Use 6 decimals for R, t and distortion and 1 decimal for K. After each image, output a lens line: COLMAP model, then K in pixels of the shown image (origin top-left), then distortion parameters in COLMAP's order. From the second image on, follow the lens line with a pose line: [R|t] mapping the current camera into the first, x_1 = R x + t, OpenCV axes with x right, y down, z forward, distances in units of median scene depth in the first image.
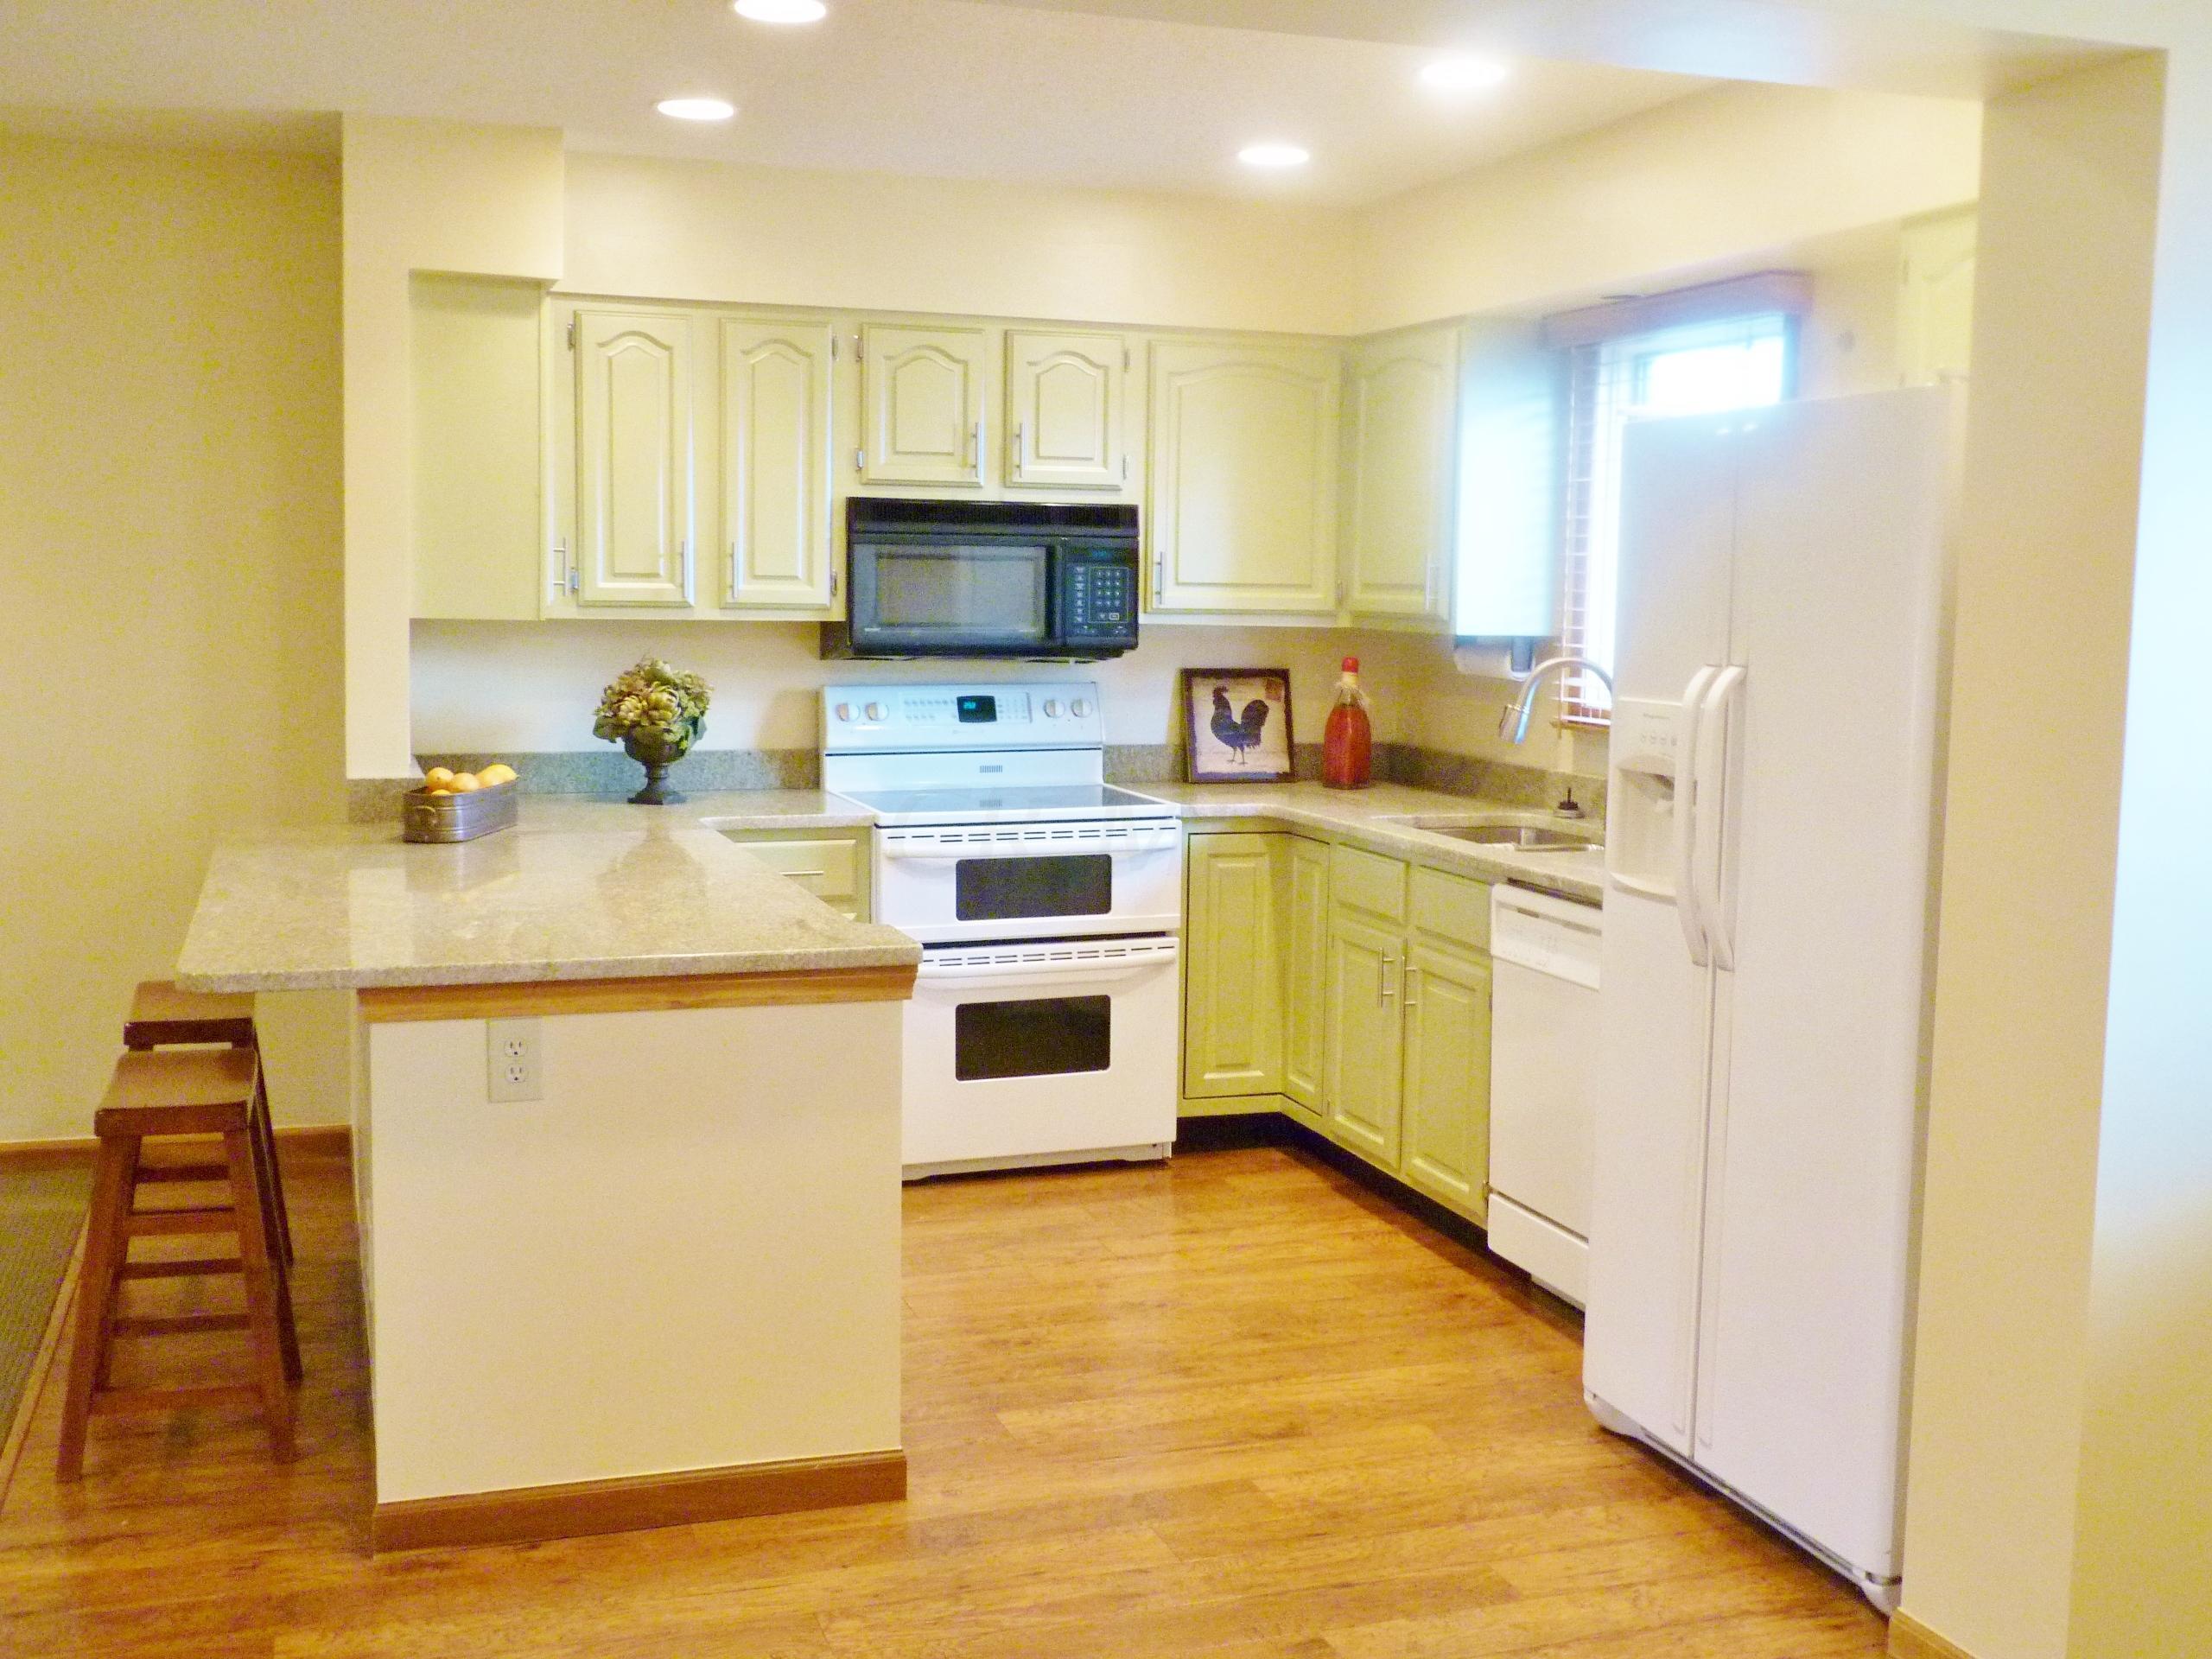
lens RADIAL K [[2263.0, 0, 1102.9], [0, 2263.0, 850.7], [0, 0, 1]] dist [-0.011415, -0.003375]
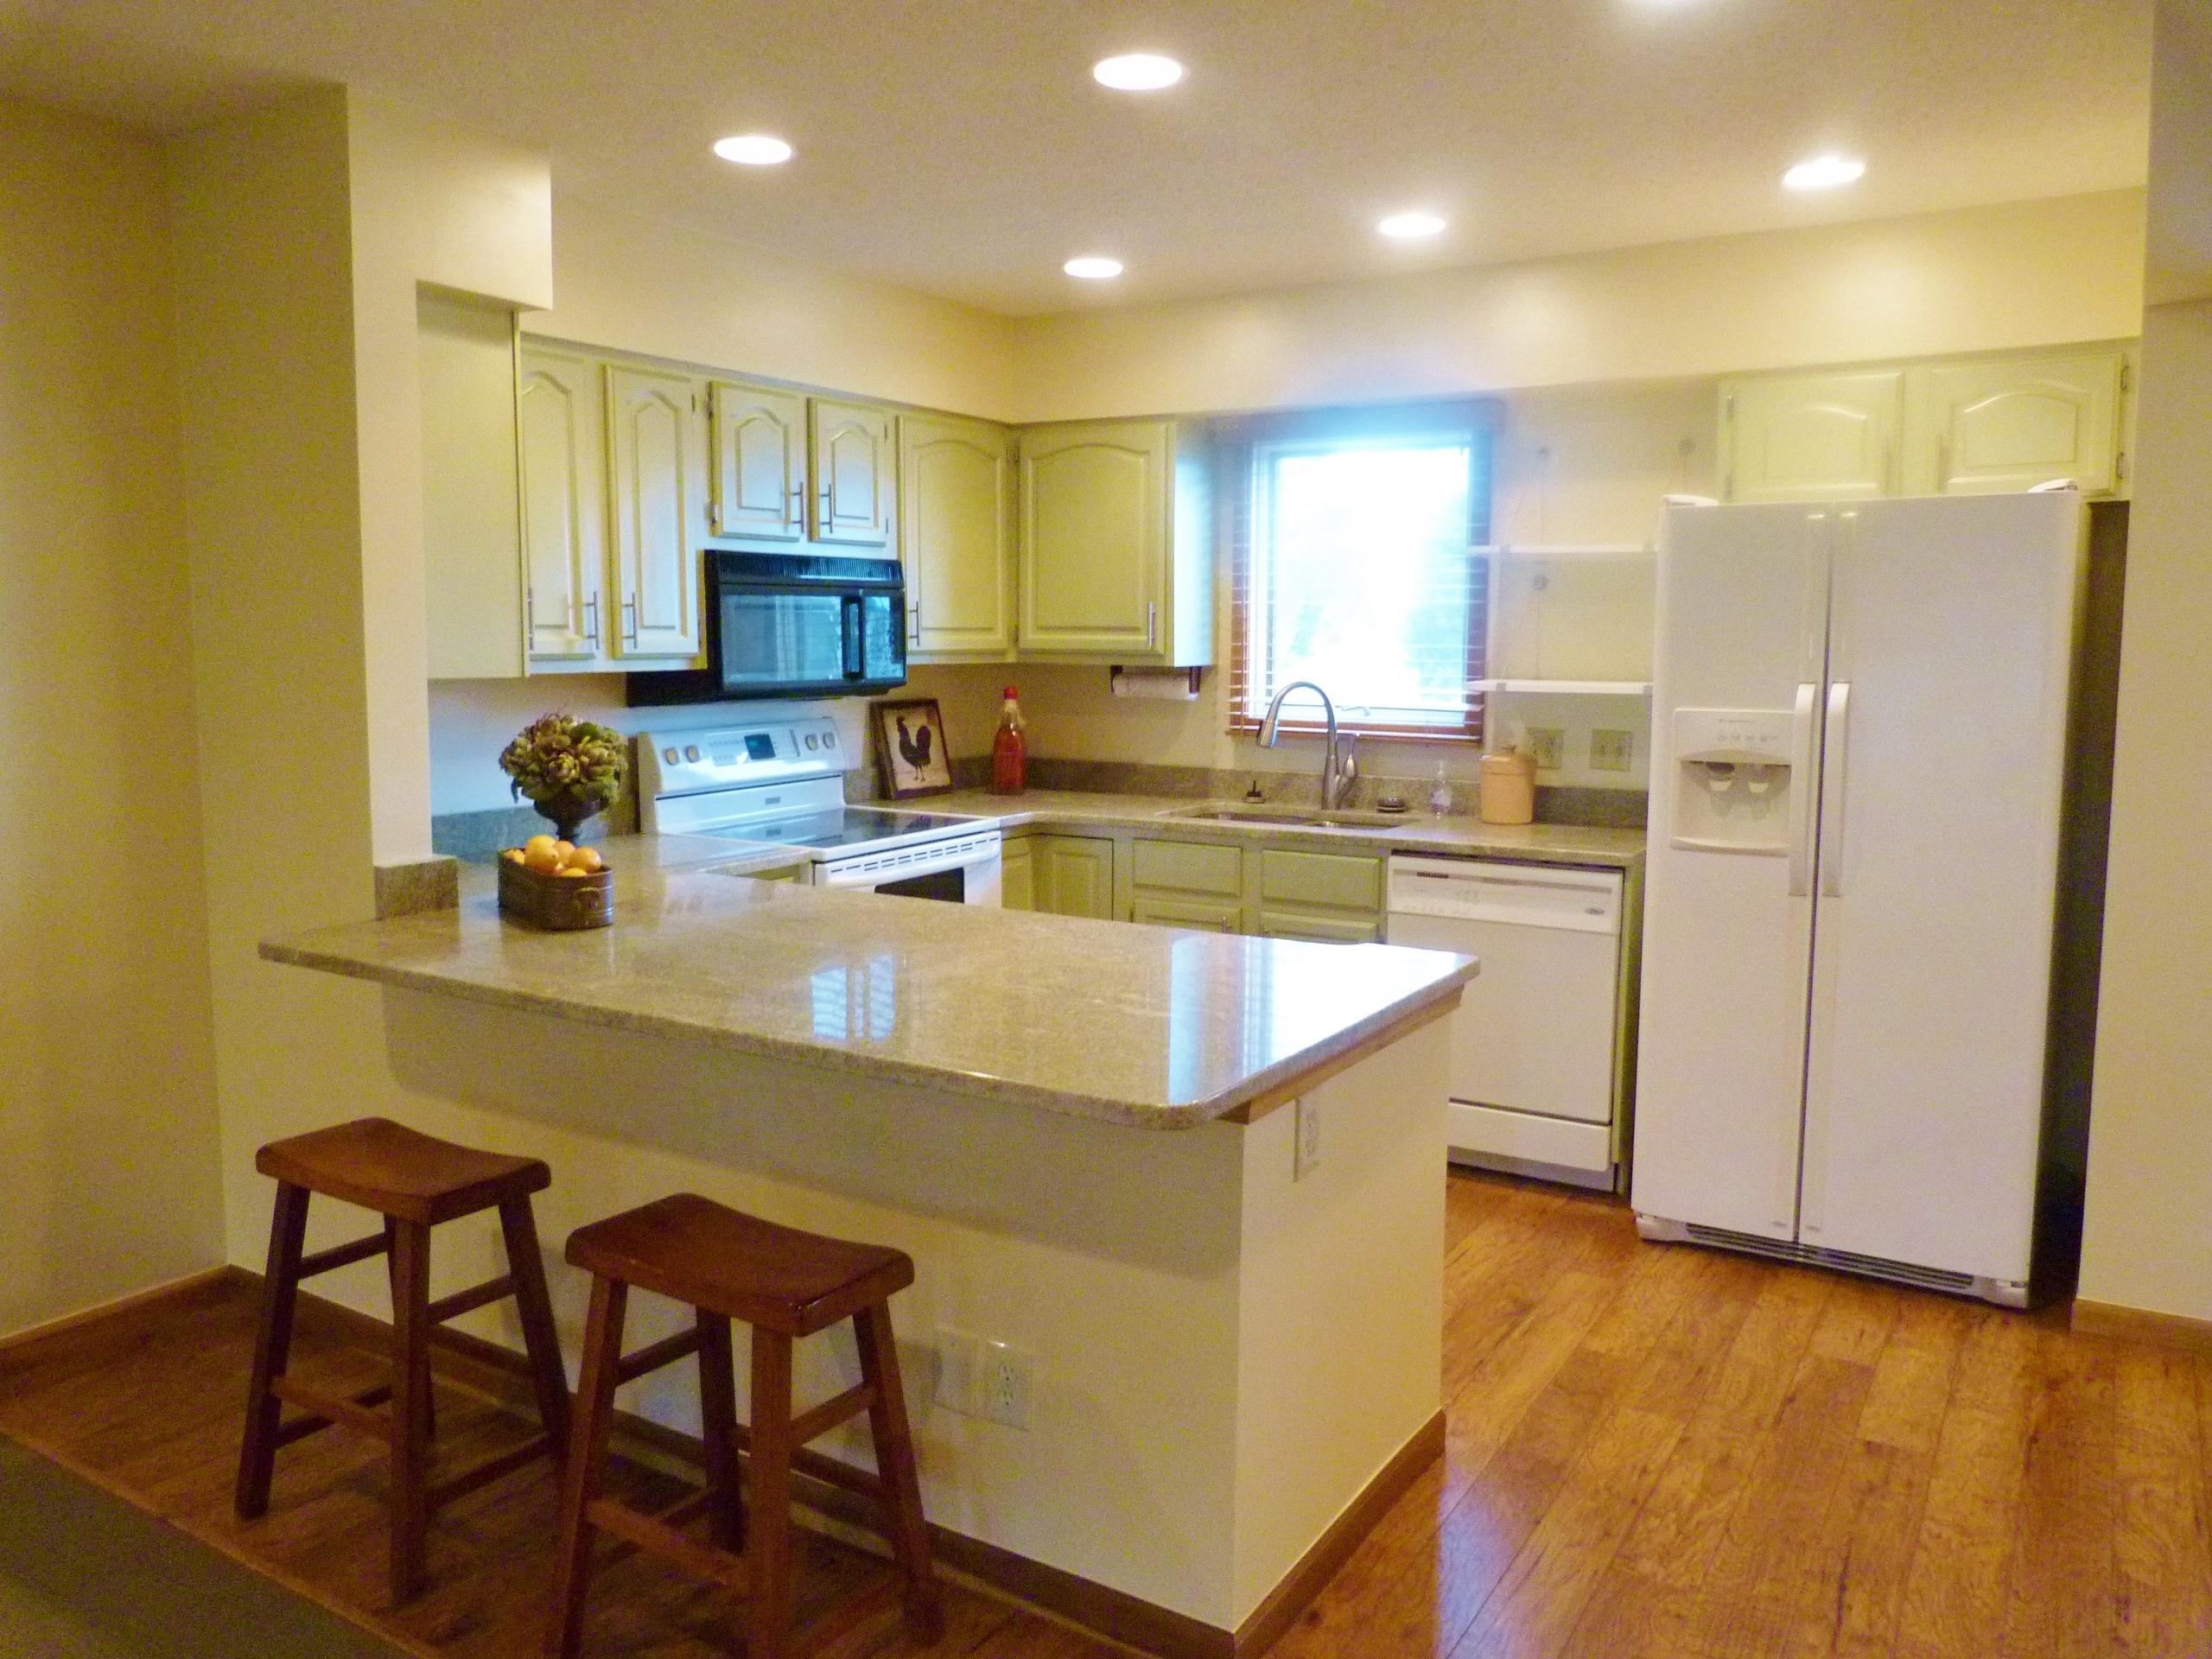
lens RADIAL K [[1648.8, 0, 1084.5], [0, 1648.8, 835.4], [0, 0, 1]] dist [-0.033688, 0.019765]
pose [[0.776923, -0.090289, 0.623088, -0.459275], [0.083199, 0.995708, 0.040544, -0.041941], [-0.624075, 0.020341, 0.781100, 0.307163]]
